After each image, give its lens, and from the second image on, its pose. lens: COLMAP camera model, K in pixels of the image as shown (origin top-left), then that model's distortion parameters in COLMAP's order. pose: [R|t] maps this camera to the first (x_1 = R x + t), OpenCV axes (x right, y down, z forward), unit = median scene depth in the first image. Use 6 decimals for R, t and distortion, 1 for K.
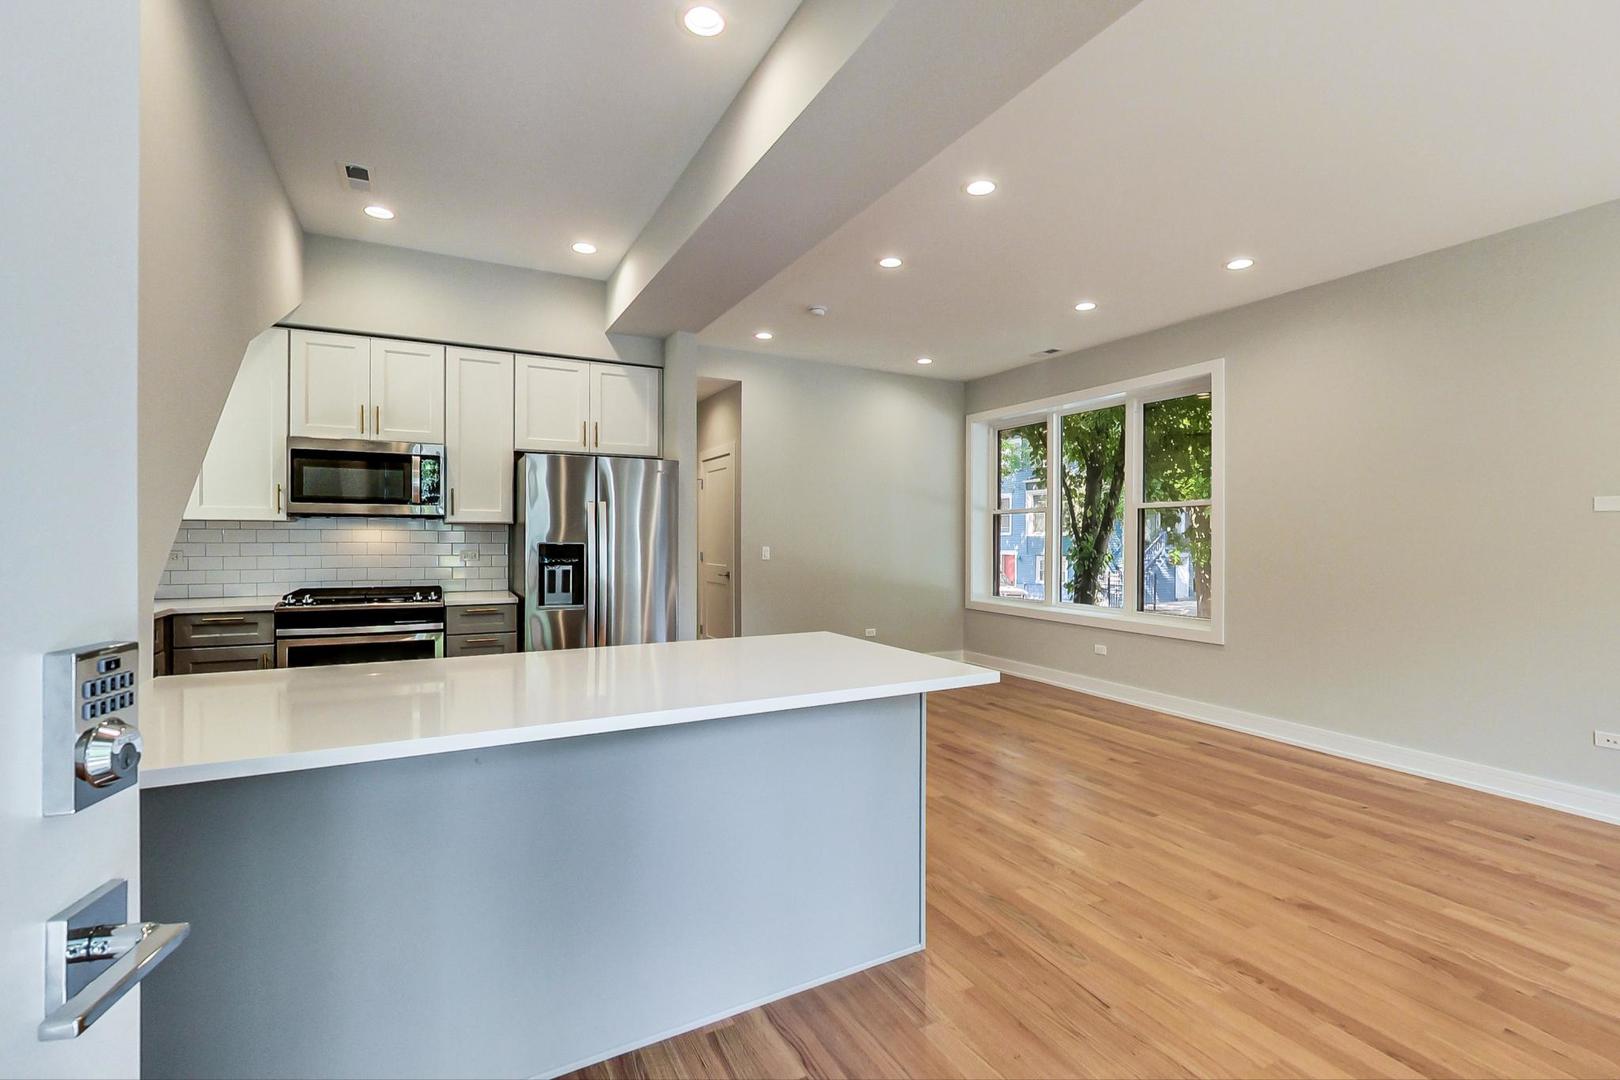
lens RADIAL K [[721.4, 0, 807.7], [0, 721.4, 535.0], [0, 0, 1]] dist [0.000002, 0.000166]
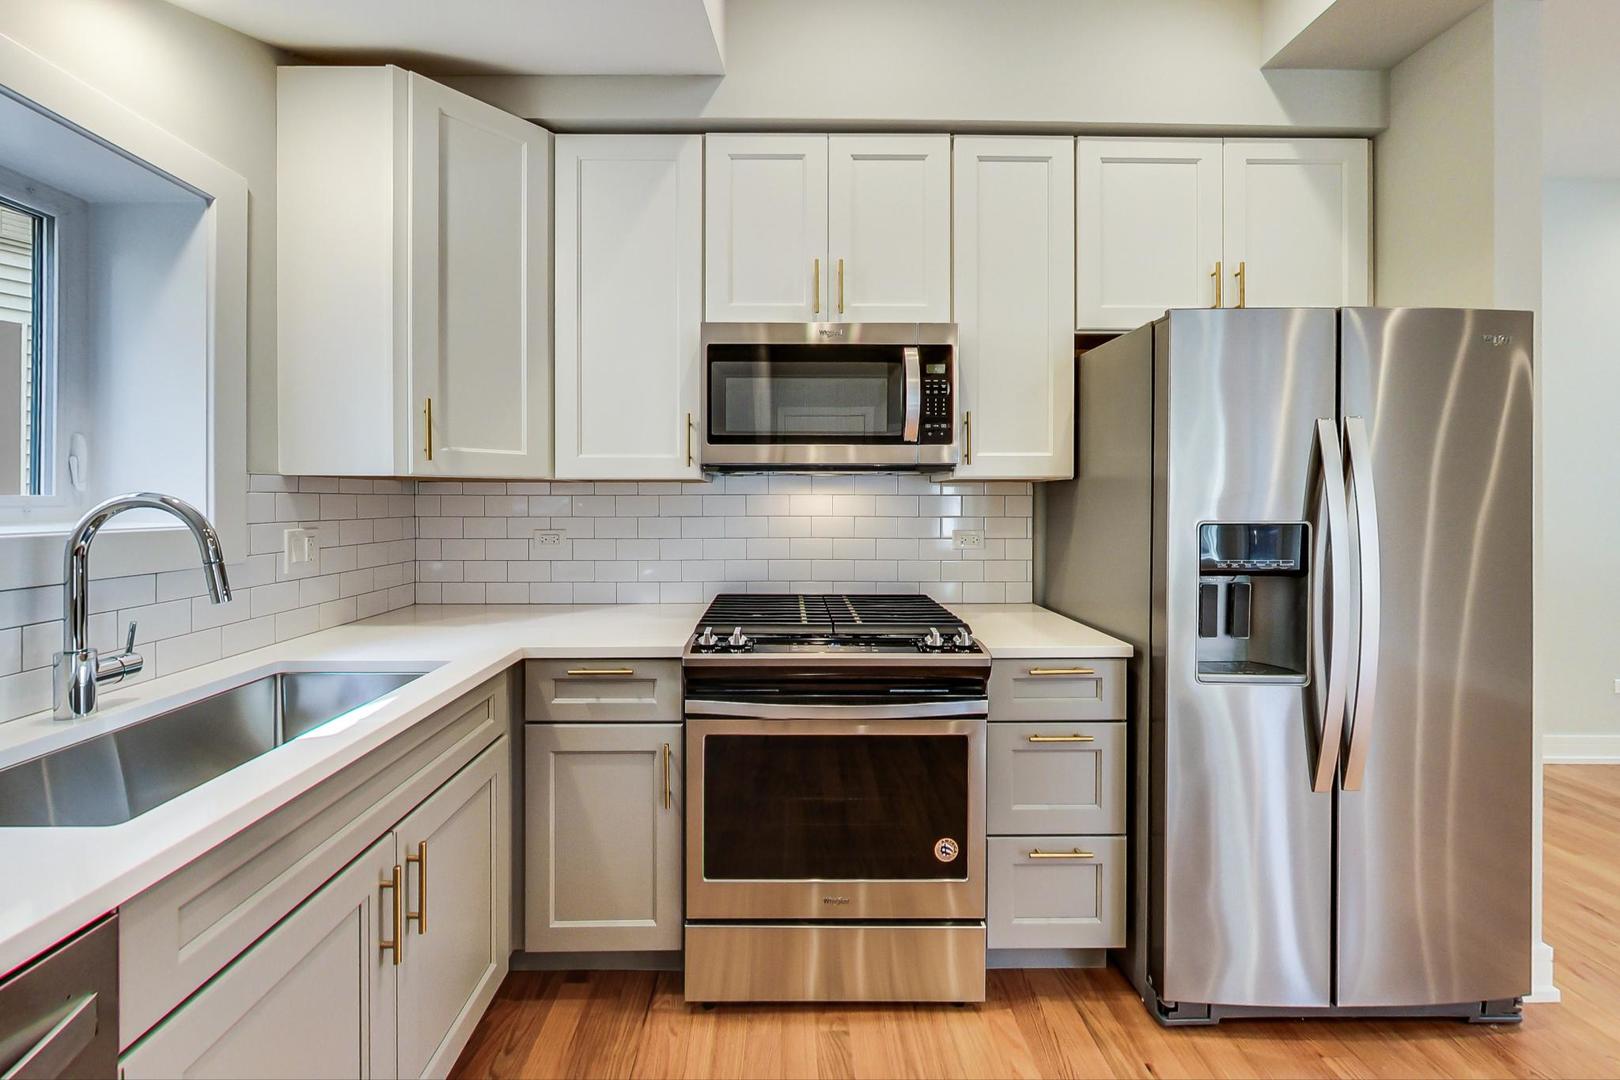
lens RADIAL K [[728.7, 0, 804.4], [0, 728.7, 504.2], [0, 0, 1]] dist [0.000005, -0.000036]
pose [[0.889682, -0.000540, -0.456580, -0.375151], [0.000867, 0.999999, 0.000506, 0.000270], [0.456580, -0.000846, 0.889682, 0.510250]]
